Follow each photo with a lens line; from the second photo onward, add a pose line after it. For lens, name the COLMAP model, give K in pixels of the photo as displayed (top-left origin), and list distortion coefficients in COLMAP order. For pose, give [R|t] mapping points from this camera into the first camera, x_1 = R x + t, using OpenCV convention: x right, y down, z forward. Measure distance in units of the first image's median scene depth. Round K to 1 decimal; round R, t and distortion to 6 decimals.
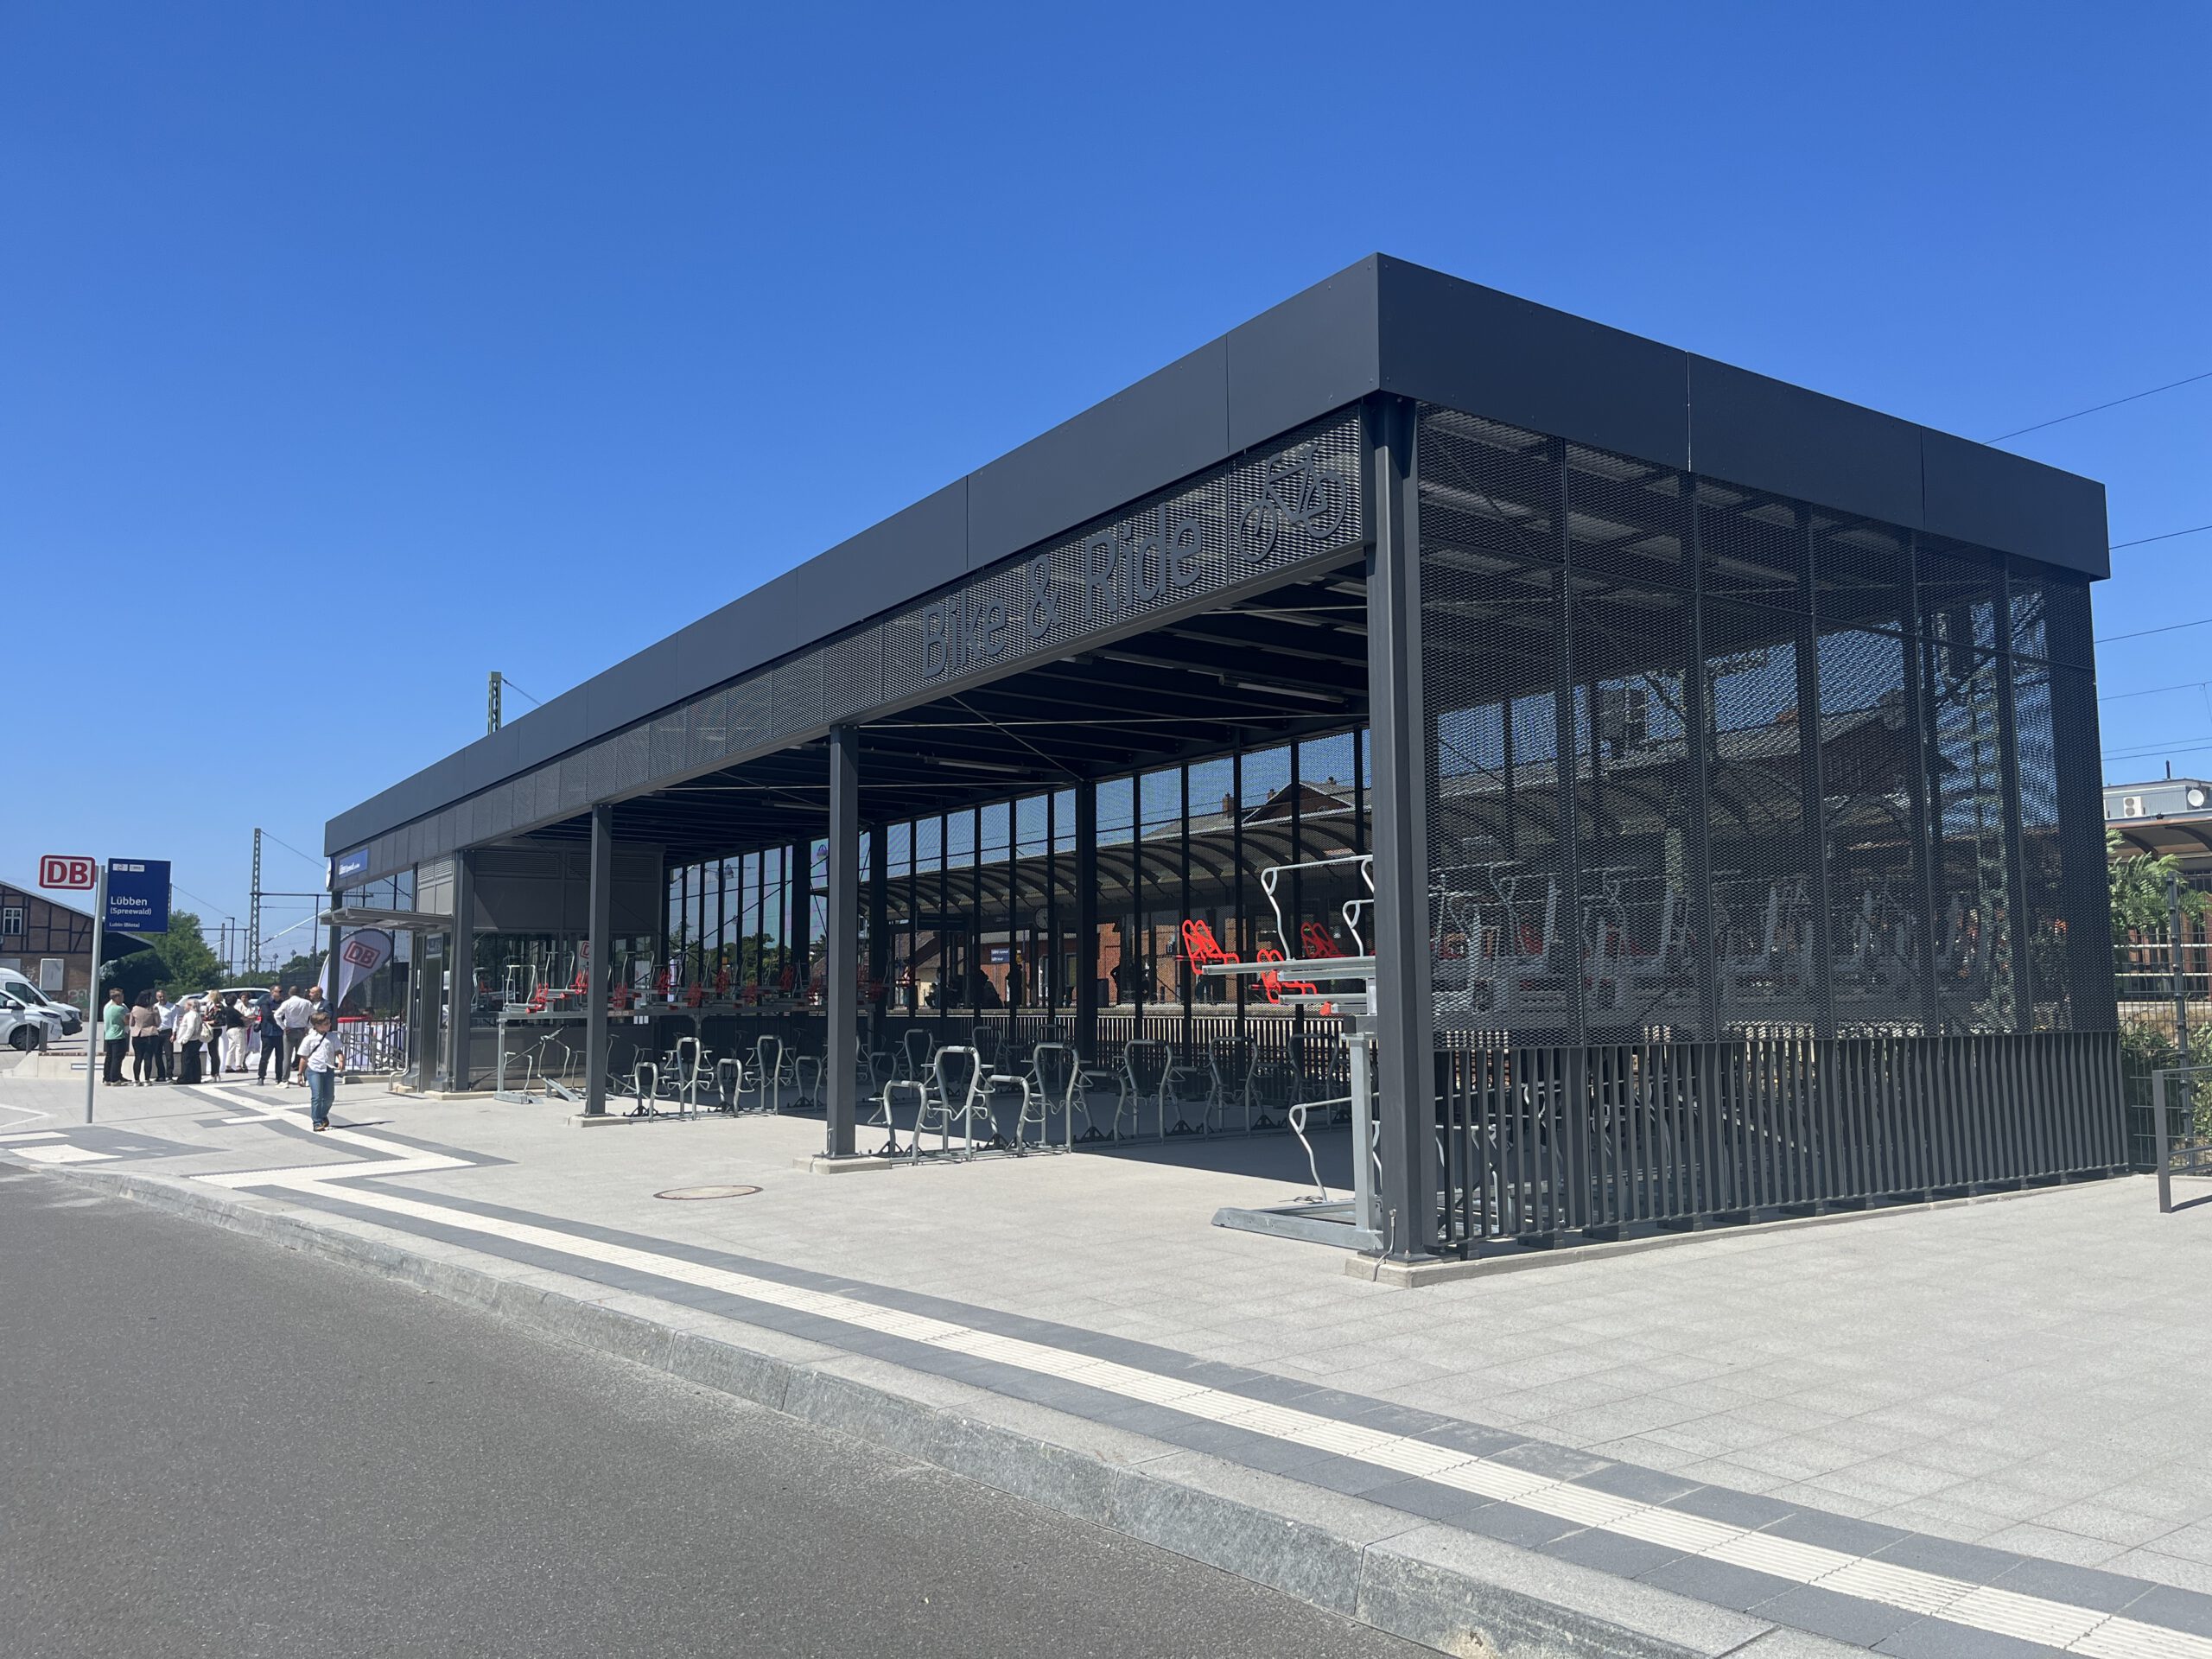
lens RADIAL K [[1656.3, 0, 1102.0], [0, 1656.3, 827.5], [0, 0, 1]] dist [0.024990, -0.027884]
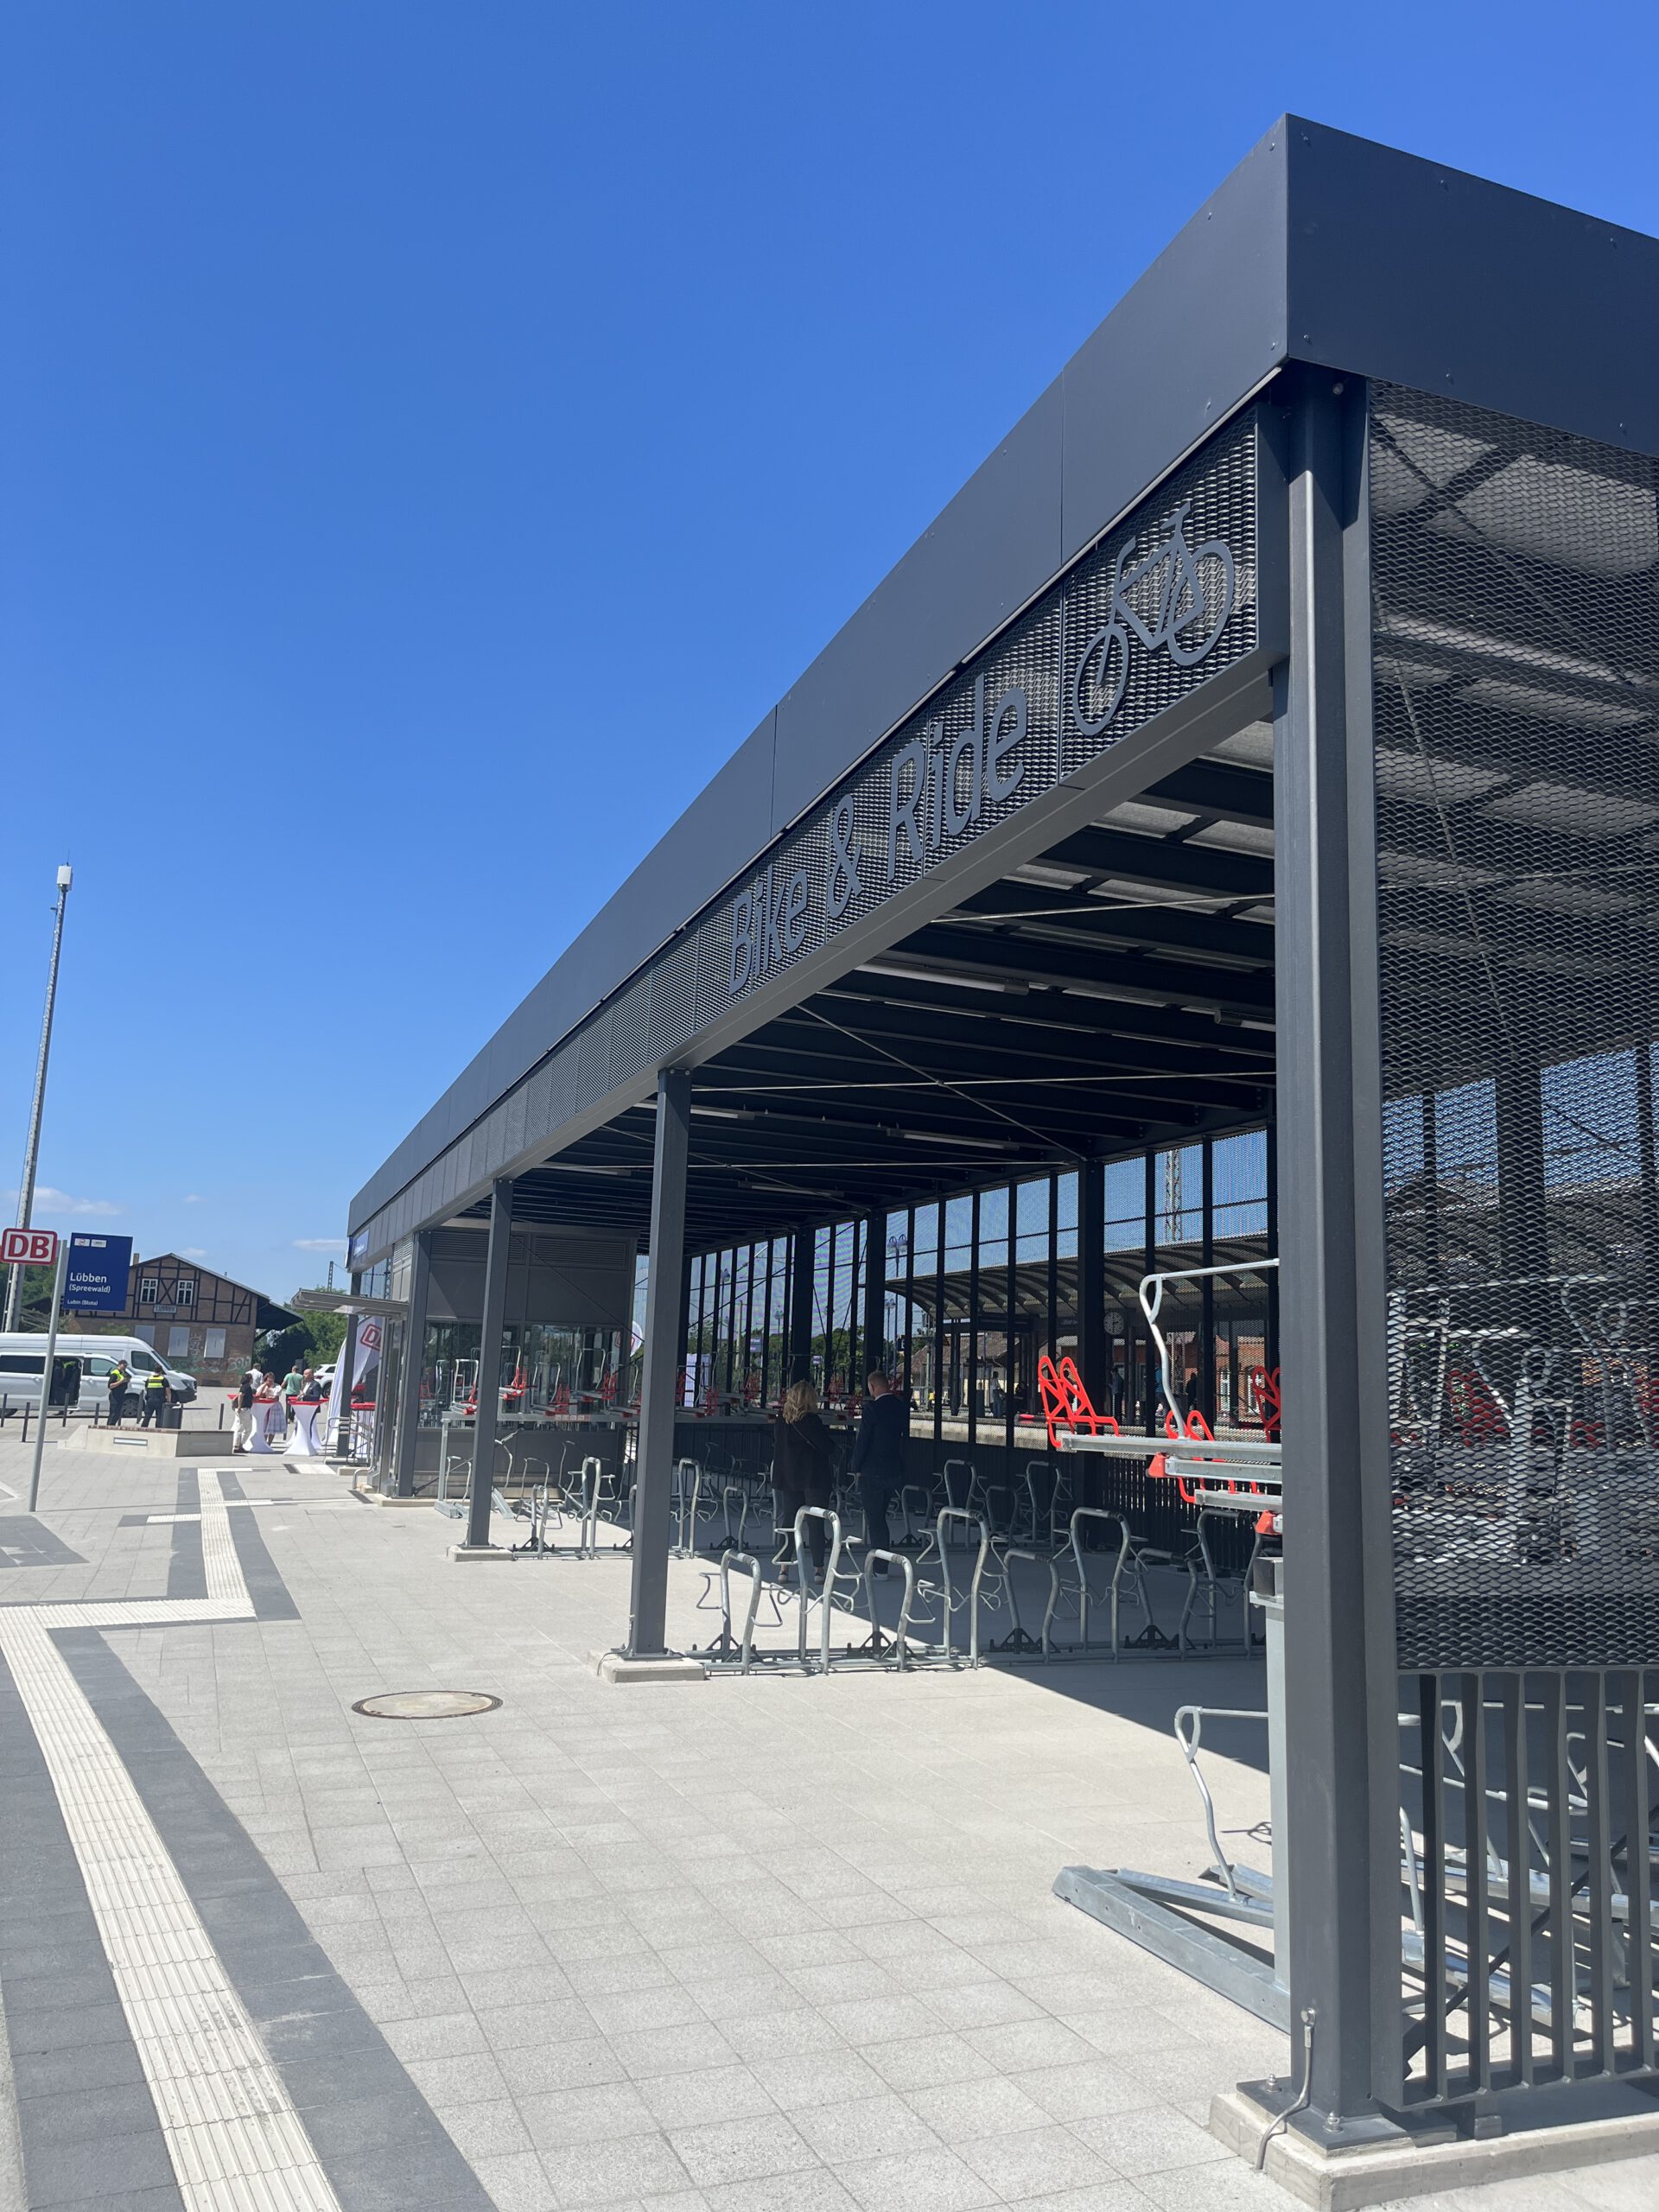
lens RADIAL K [[1656.3, 0, 825.7], [0, 1656.3, 1108.3], [0, 0, 1]] dist [0.024990, -0.027884]
pose [[0.972240, 0.002705, -0.233969, 0.053159], [-0.018833, 0.997594, -0.066723, 0.002879], [0.233226, 0.069277, 0.969952, 0.170410]]
